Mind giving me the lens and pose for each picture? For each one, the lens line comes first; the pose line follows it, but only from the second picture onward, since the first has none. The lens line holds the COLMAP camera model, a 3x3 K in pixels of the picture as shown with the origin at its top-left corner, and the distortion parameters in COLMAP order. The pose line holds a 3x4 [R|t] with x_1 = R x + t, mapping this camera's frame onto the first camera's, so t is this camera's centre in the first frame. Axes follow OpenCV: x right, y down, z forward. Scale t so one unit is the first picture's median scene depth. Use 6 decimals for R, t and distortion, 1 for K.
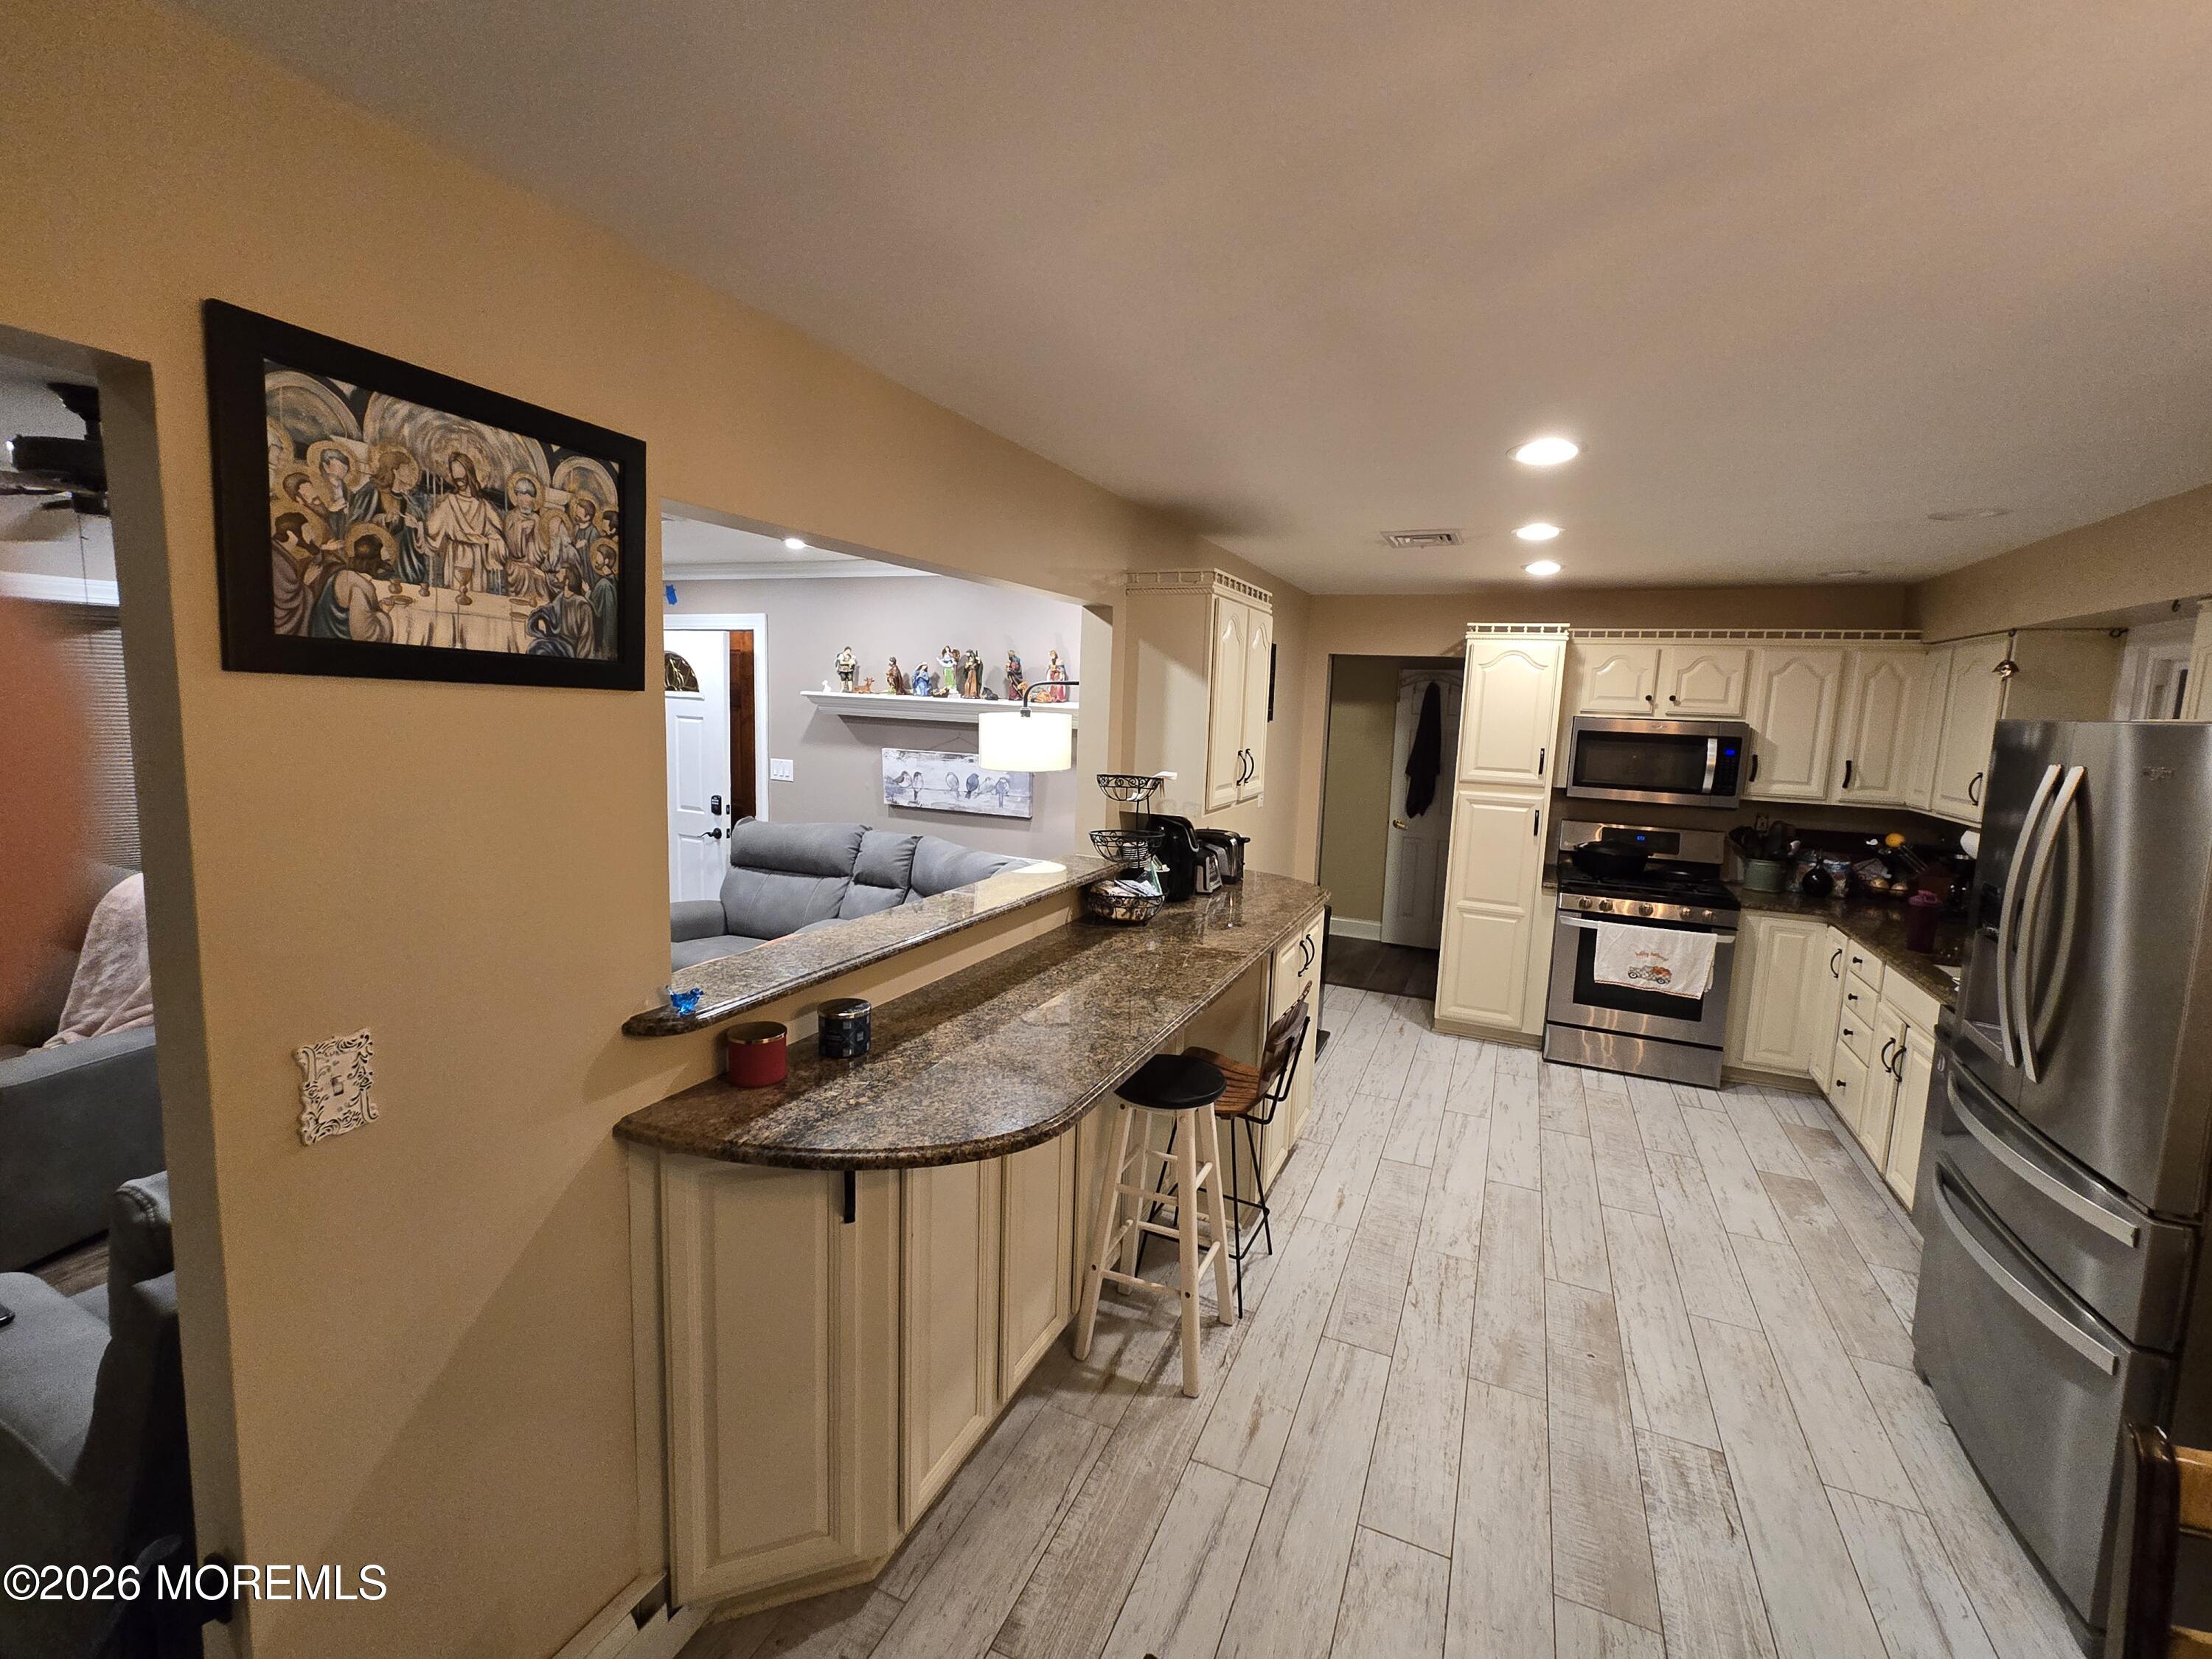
lens RADIAL K [[953.9, 0, 1099.6], [0, 953.9, 817.7], [0, 0, 1]] dist [0.001668, 0.000017]
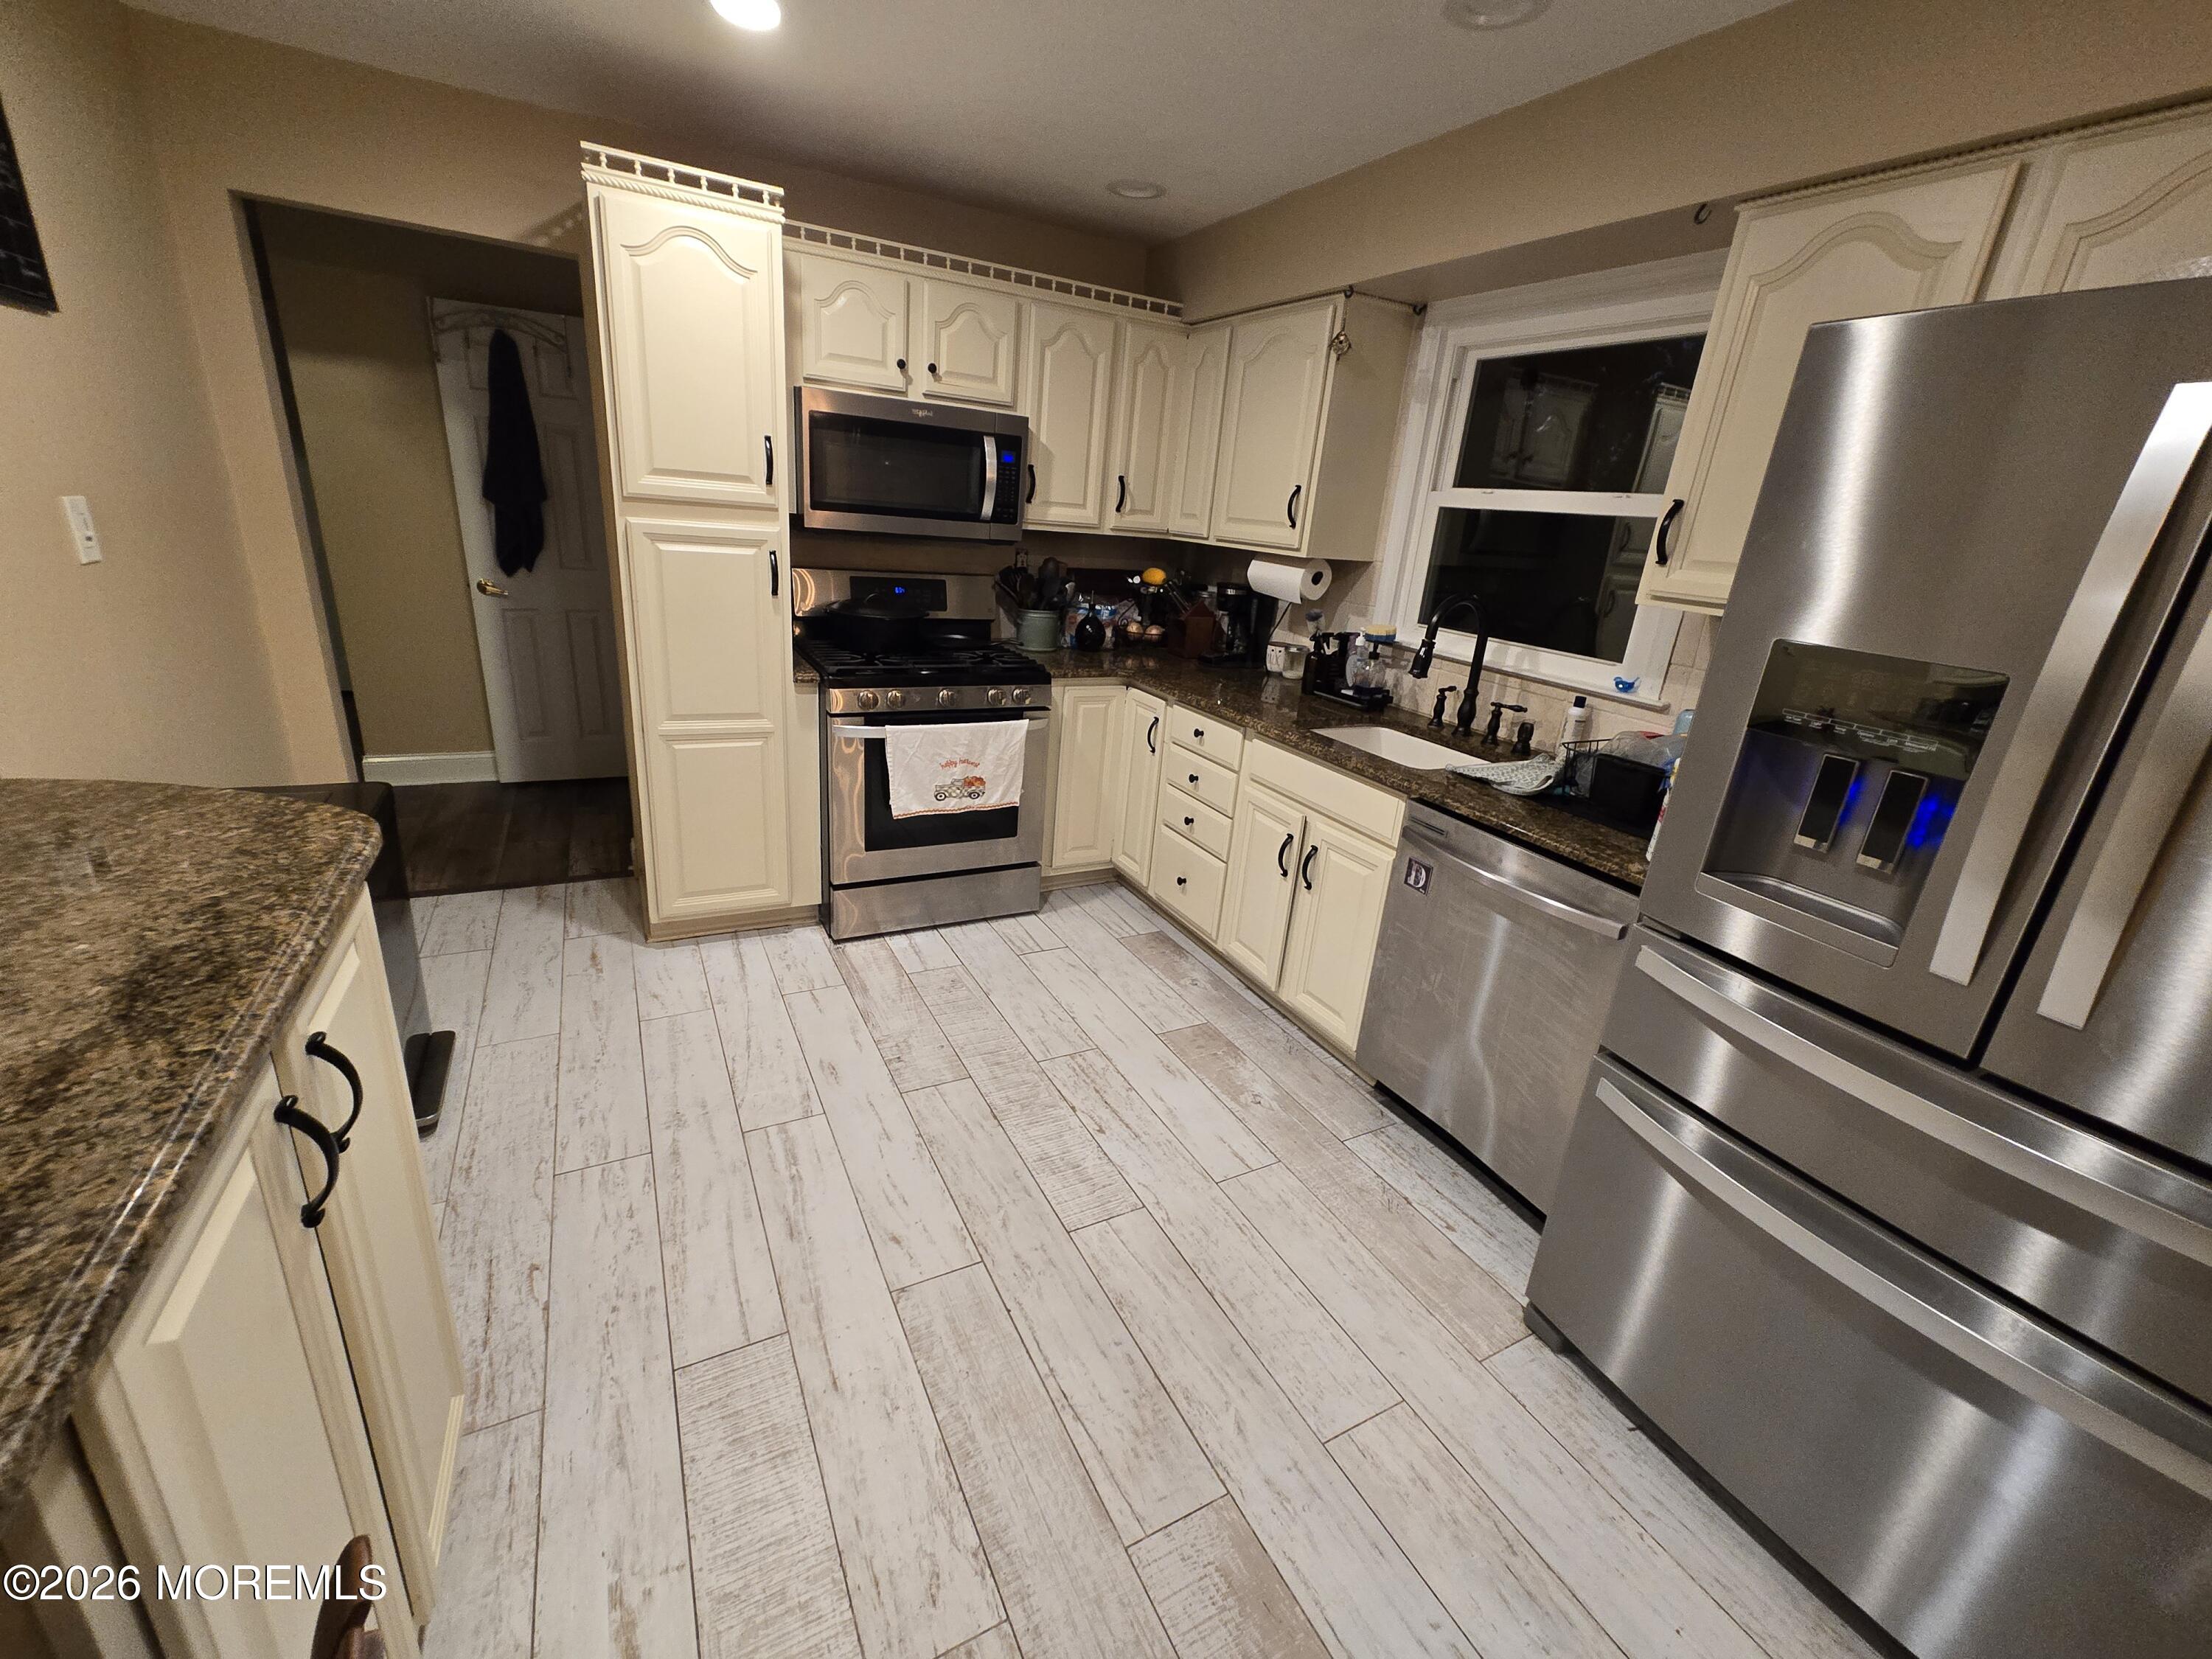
lens RADIAL K [[907.7, 0, 1100.3], [0, 907.7, 819.8], [0, 0, 1]] dist [0.001623, 0.000245]
pose [[0.616676, -0.245862, 0.747838, 0.131296], [0.040196, 0.958573, 0.281998, 0.001331], [-0.786190, -0.143841, 0.601012, 0.501329]]
